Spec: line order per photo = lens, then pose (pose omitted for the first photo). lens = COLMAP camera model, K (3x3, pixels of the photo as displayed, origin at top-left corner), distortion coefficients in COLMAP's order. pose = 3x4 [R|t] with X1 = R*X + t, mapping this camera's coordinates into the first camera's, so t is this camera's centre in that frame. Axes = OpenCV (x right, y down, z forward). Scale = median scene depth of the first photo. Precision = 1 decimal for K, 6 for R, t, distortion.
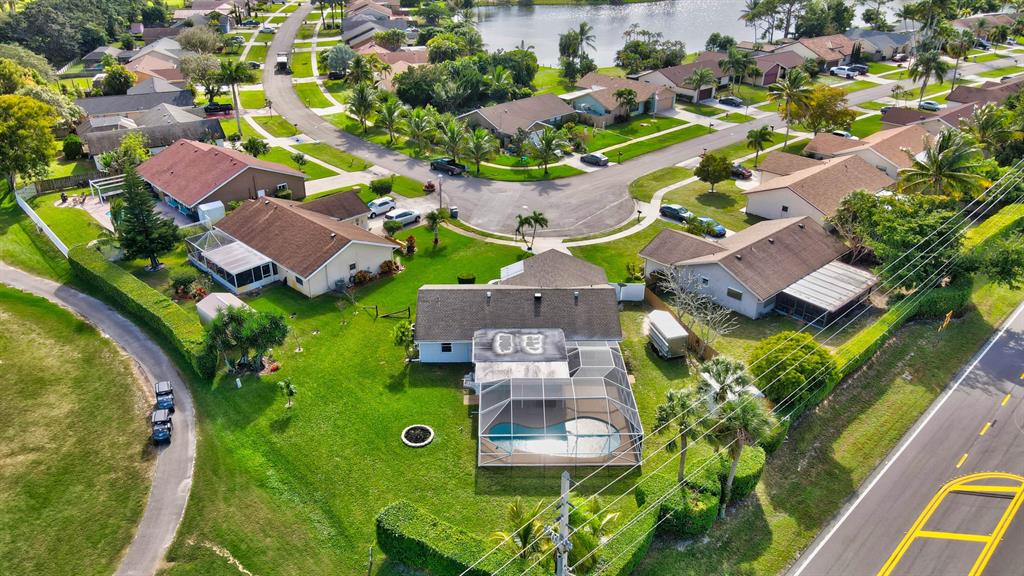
lens RADIAL K [[755.6, 0, 504.4], [0, 755.6, 287.9], [0, 0, 1]] dist [-0.011016, 0.039321]
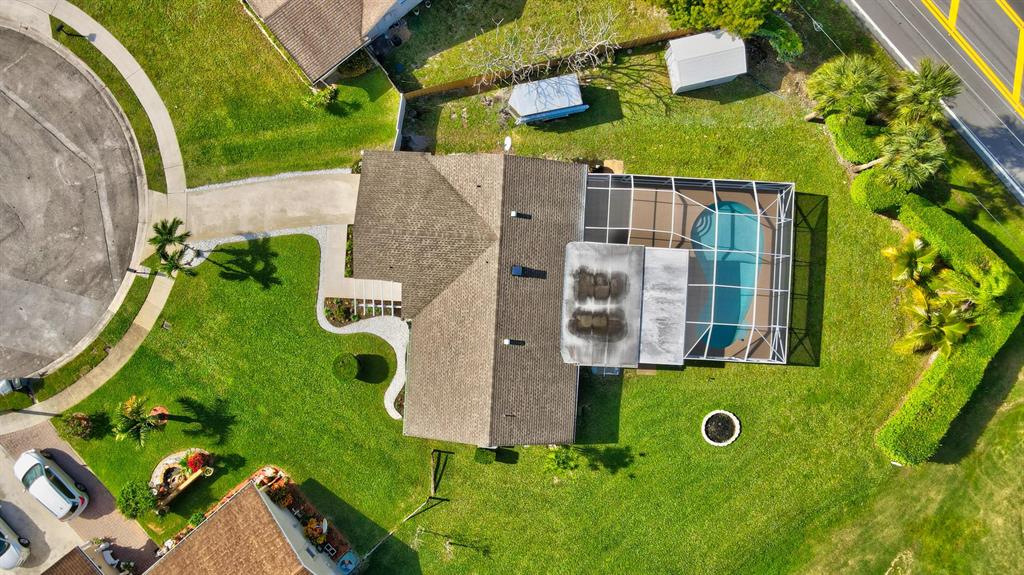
lens RADIAL K [[755.6, 0, 504.4], [0, 755.6, 287.4], [0, 0, 1]] dist [-0.011016, 0.039321]
pose [[0.061398, -0.998101, 0.004889, 0.020331], [0.445555, 0.031790, 0.894690, -0.484339], [-0.893147, -0.052754, 0.446661, 0.564211]]
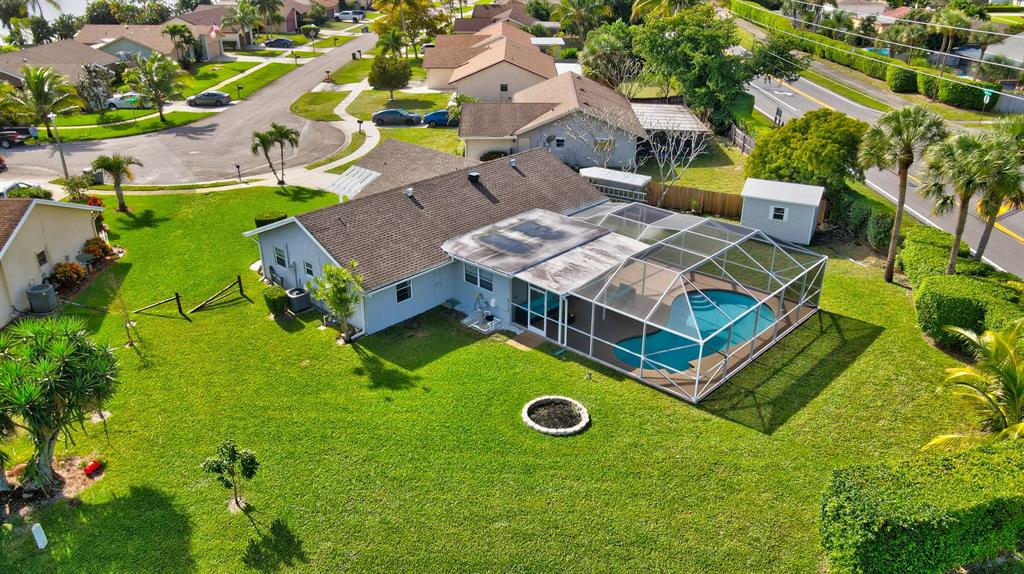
lens RADIAL K [[755.6, 0, 504.4], [0, 755.6, 286.9], [0, 0, 1]] dist [-0.011016, 0.039321]
pose [[0.698713, -0.300996, 0.649000, -0.296205], [0.324882, 0.941745, 0.086998, 0.040605], [-0.637378, 0.150062, 0.755798, 0.422617]]
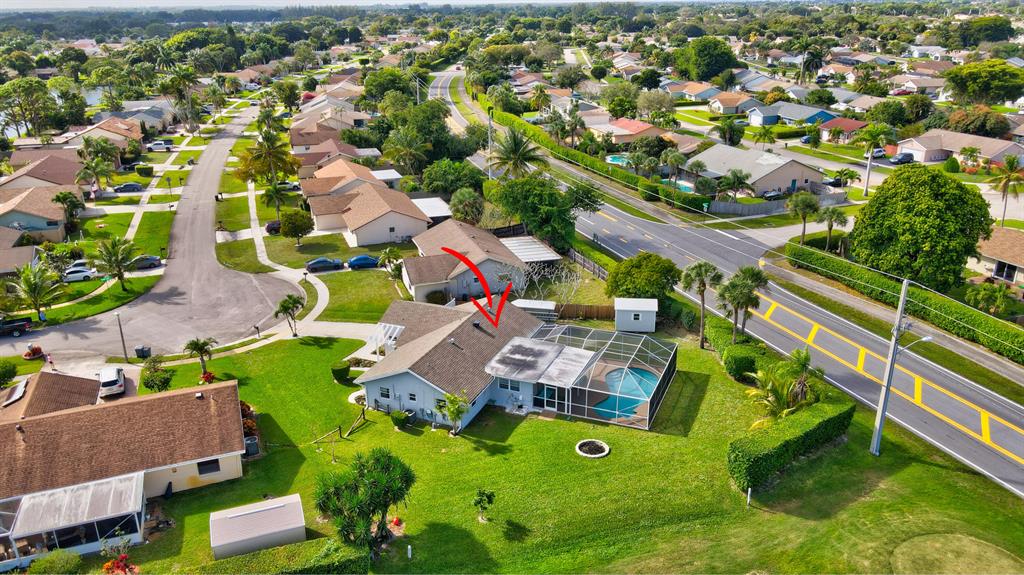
lens RADIAL K [[755.6, 0, 504.4], [0, 755.6, 287.4], [0, 0, 1]] dist [-0.011016, 0.039321]
pose [[0.402832, -0.326464, 0.855071, -0.651276], [0.423426, 0.894714, 0.142119, -0.132057], [-0.811441, 0.304809, 0.498653, 0.349141]]
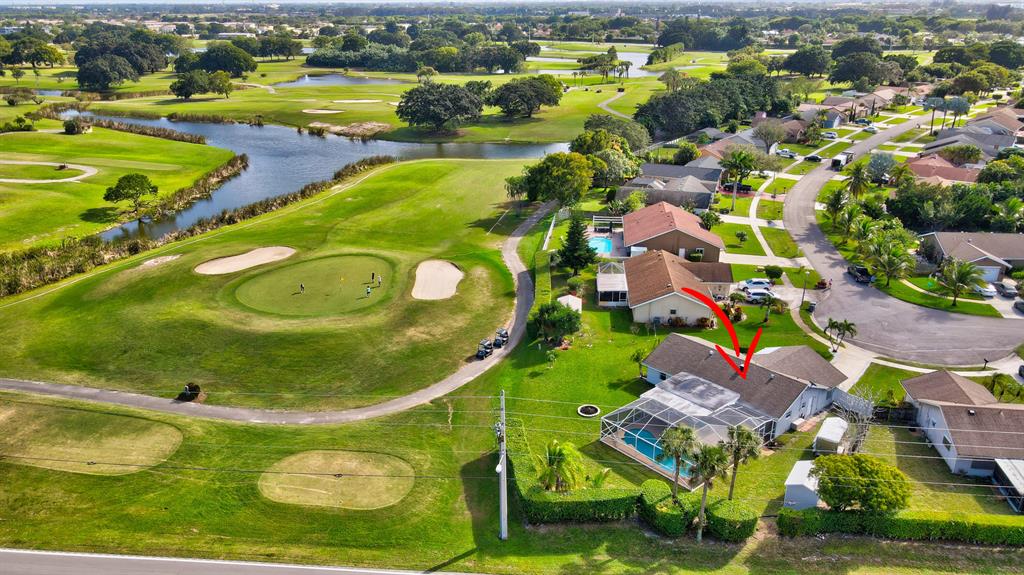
lens RADIAL K [[755.6, 0, 504.4], [0, 755.6, 287.4], [0, 0, 1]] dist [-0.011016, 0.039321]
pose [[0.641064, 0.268612, -0.718947, 0.519528], [-0.338973, 0.939531, 0.048774, -0.031152], [0.688574, 0.212436, 0.693352, -0.123918]]
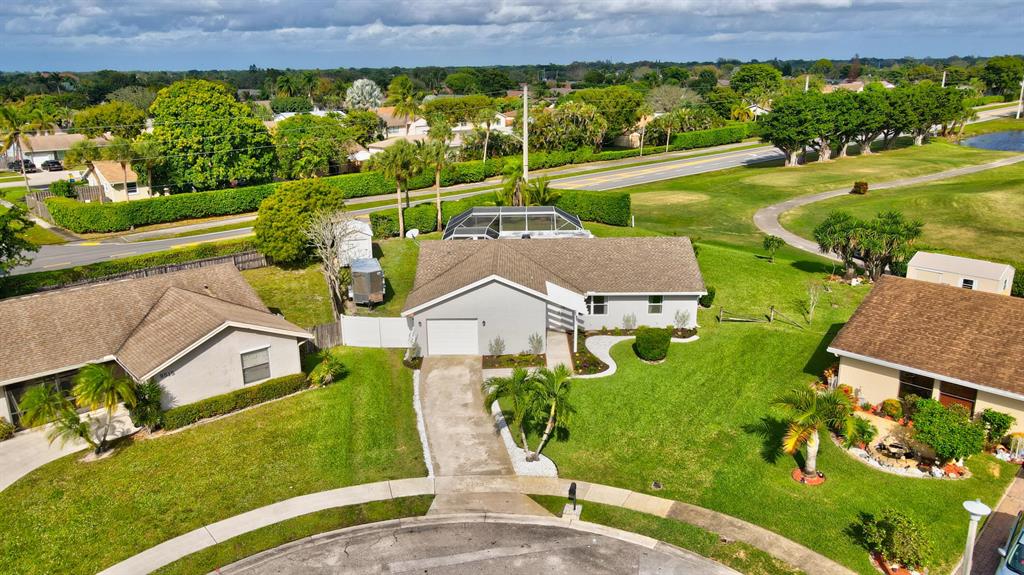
lens RADIAL K [[755.6, 0, 504.4], [0, 755.6, 287.4], [0, 0, 1]] dist [-0.011016, 0.039321]
pose [[-0.999894, 0.004561, 0.013799, 0.043671], [0.012679, 0.737799, 0.674901, -0.378457], [-0.007102, 0.675005, -0.737779, 1.279628]]
